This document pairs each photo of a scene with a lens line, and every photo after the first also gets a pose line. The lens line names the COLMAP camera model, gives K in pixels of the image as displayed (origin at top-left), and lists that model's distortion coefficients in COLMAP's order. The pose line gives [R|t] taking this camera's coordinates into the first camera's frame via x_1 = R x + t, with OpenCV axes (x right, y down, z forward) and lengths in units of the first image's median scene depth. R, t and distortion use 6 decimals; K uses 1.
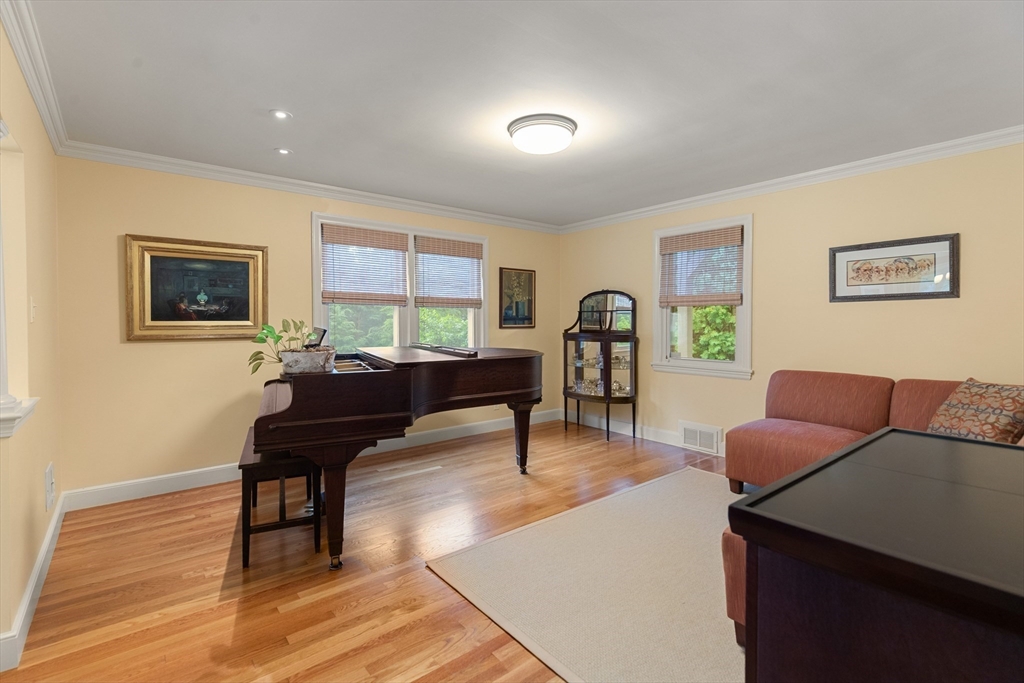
lens RADIAL K [[467.0, 0, 520.2], [0, 467.0, 327.8], [0, 0, 1]] dist [0.006656, -0.003096]
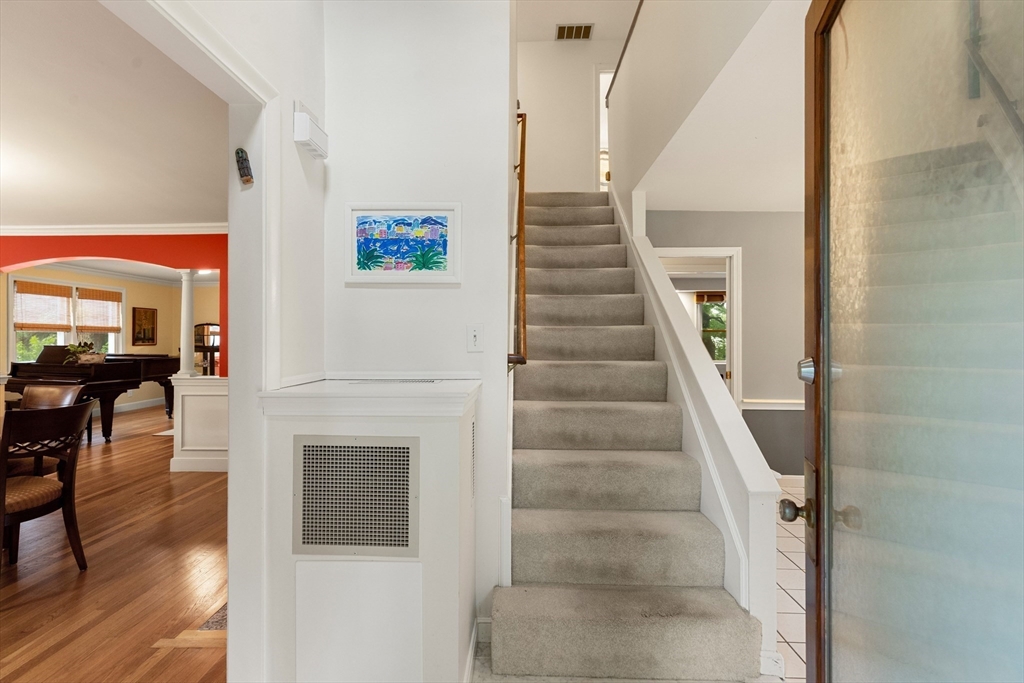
lens RADIAL K [[467.0, 0, 510.6], [0, 467.0, 335.6], [0, 0, 1]] dist [0.006656, -0.003096]
pose [[0.653724, 0.007232, 0.756699, -0.457923], [0.009798, 0.999790, -0.018020, 0.009953], [-0.756670, 0.019195, 0.653515, -1.143084]]
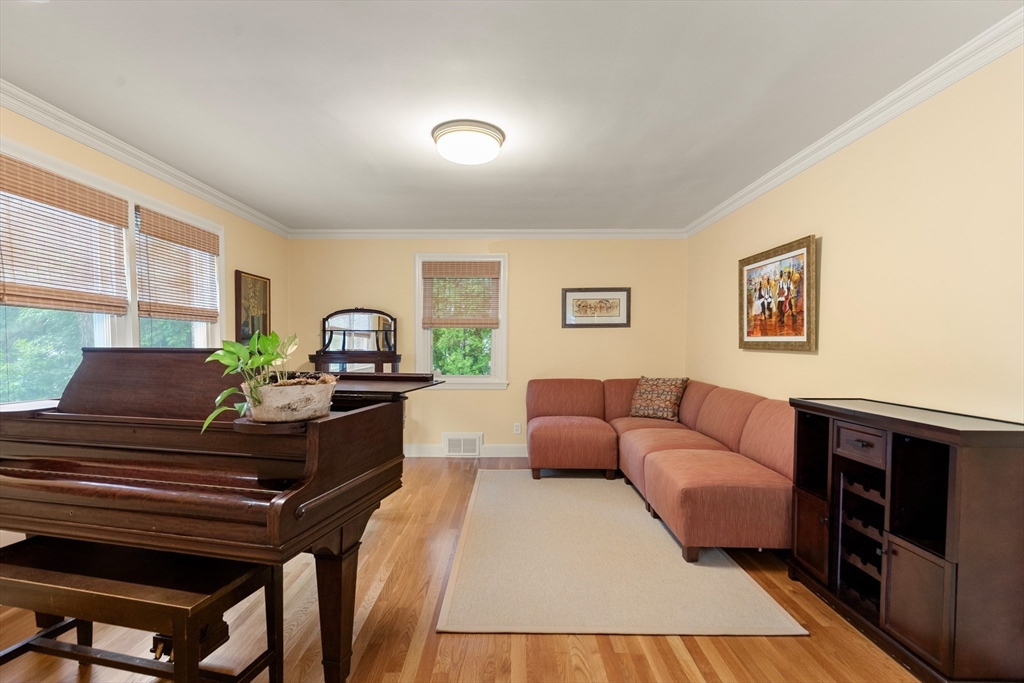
lens RADIAL K [[467.0, 0, 495.5], [0, 467.0, 358.6], [0, 0, 1]] dist [0.006656, -0.003096]
pose [[0.651217, -0.019854, 0.758632, -0.389840], [0.009589, 0.999793, 0.017935, 0.006722], [-0.758831, -0.004405, 0.651272, 0.196183]]
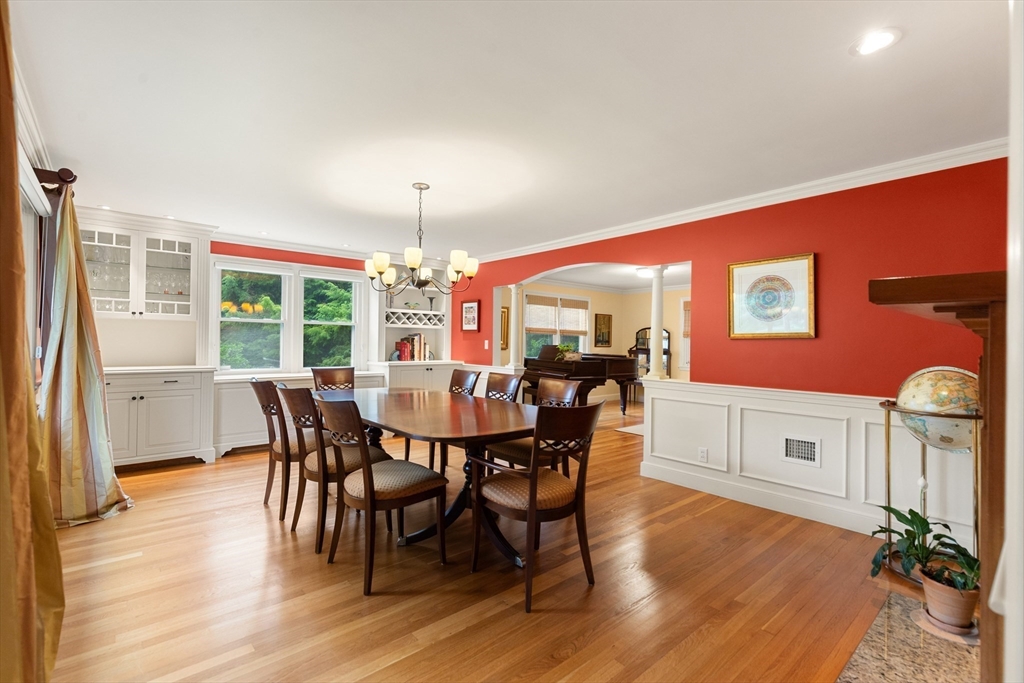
lens RADIAL K [[467.0, 0, 512.0], [0, 467.0, 338.8], [0, 0, 1]] dist [0.006656, -0.003096]
pose [[0.999384, 0.017921, 0.030187, -0.474475], [-0.017278, 0.999621, -0.021453, 0.016590], [-0.030560, 0.020918, 0.999314, -0.922885]]
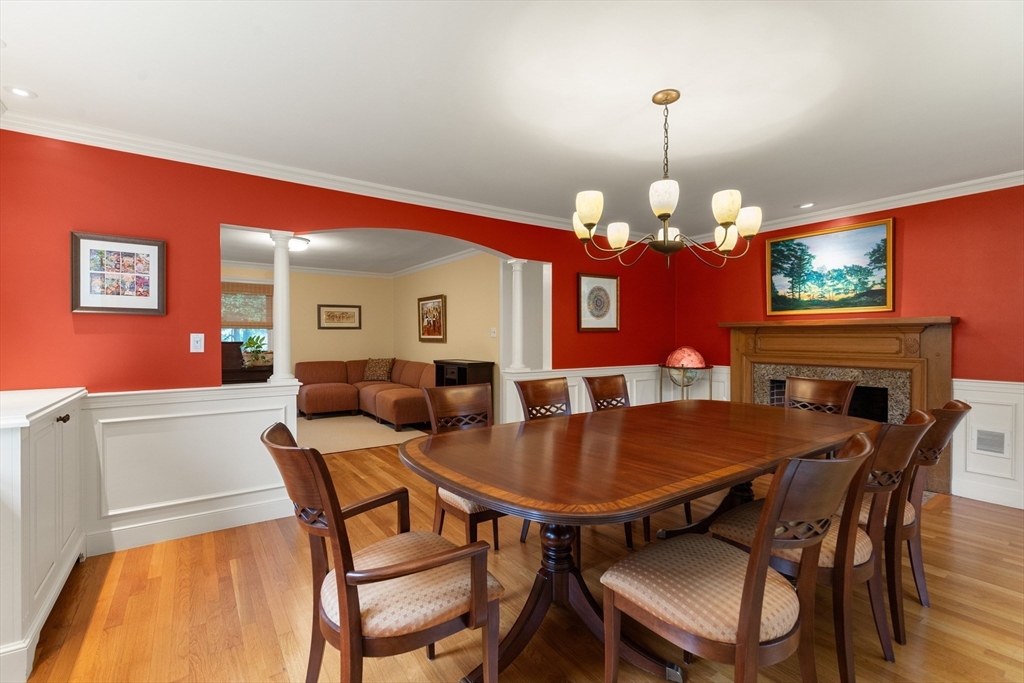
lens RADIAL K [[467.0, 0, 521.1], [0, 467.0, 345.8], [0, 0, 1]] dist [0.006656, -0.003096]
pose [[0.048155, -0.012889, 0.998757, -1.119310], [0.018636, 0.999754, 0.012003, 0.010137], [-0.998666, 0.018035, 0.048383, -0.032959]]
